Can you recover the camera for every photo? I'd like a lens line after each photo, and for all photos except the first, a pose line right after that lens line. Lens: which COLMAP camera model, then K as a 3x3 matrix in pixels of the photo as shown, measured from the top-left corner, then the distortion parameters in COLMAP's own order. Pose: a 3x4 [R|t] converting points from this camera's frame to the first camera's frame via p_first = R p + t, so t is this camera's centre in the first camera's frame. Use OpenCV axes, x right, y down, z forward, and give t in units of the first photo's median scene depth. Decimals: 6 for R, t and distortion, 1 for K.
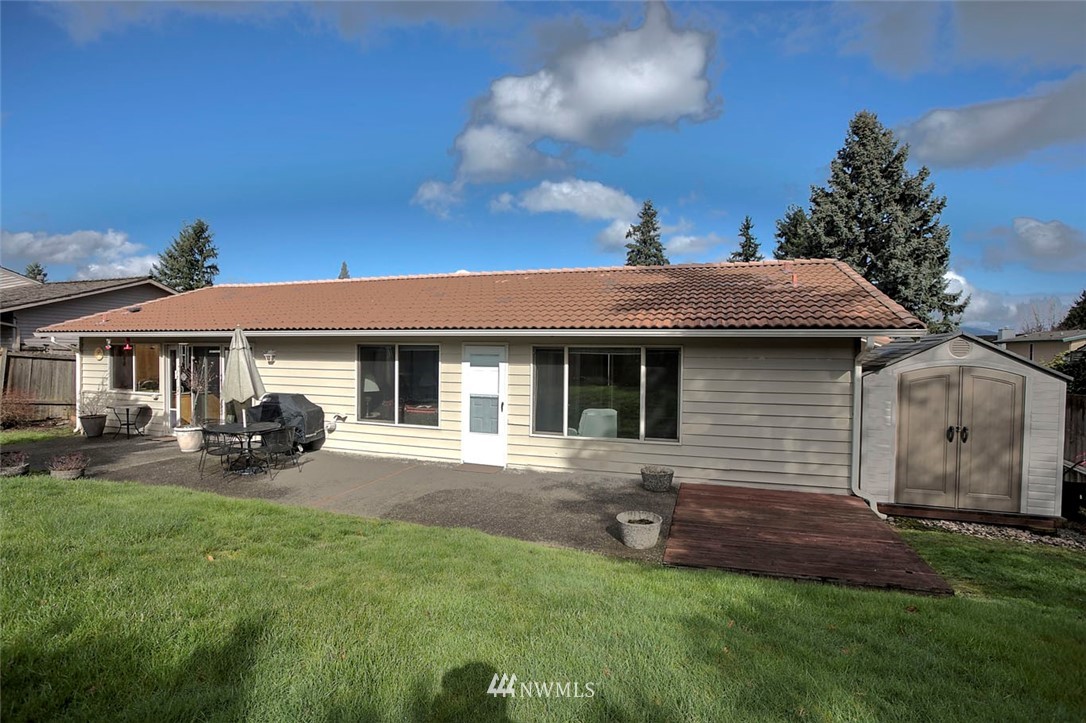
lens RADIAL K [[521.3, 0, 542.8], [0, 521.3, 357.6], [0, 0, 1]] dist [-0.061992, 0.025521]
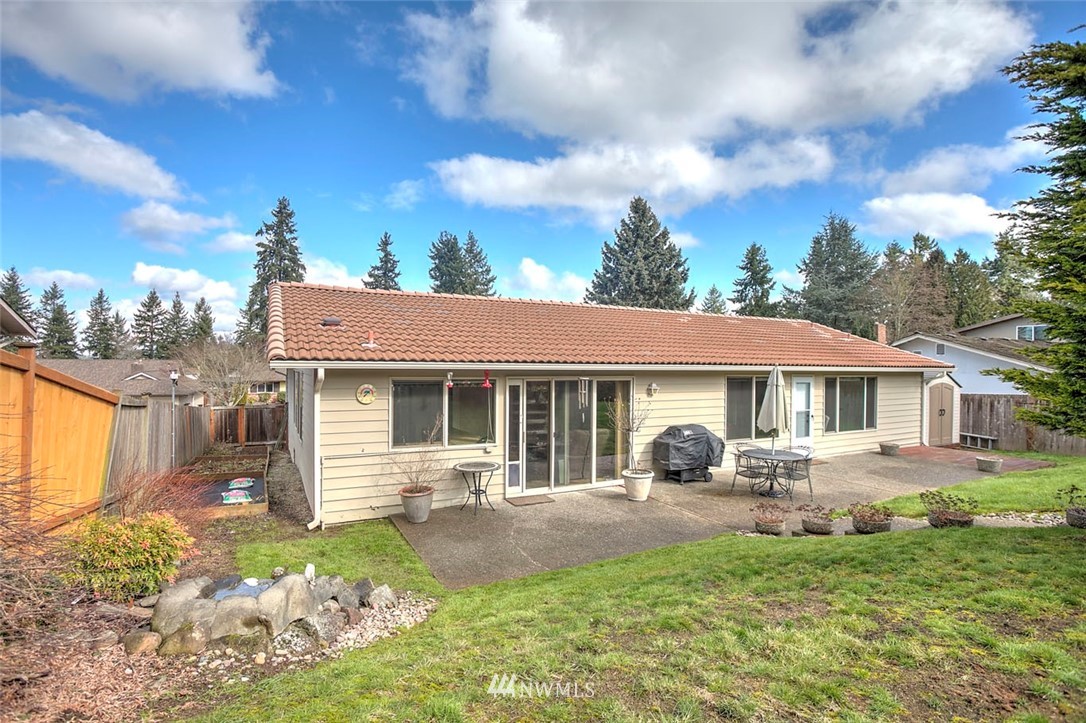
lens RADIAL K [[521.3, 0, 542.8], [0, 521.3, 357.6], [0, 0, 1]] dist [-0.061992, 0.025521]
pose [[0.701122, 0.006103, 0.713015, -1.206189], [0.006479, 0.999868, -0.014930, -0.043295], [-0.713012, 0.015088, 0.700990, 0.382100]]
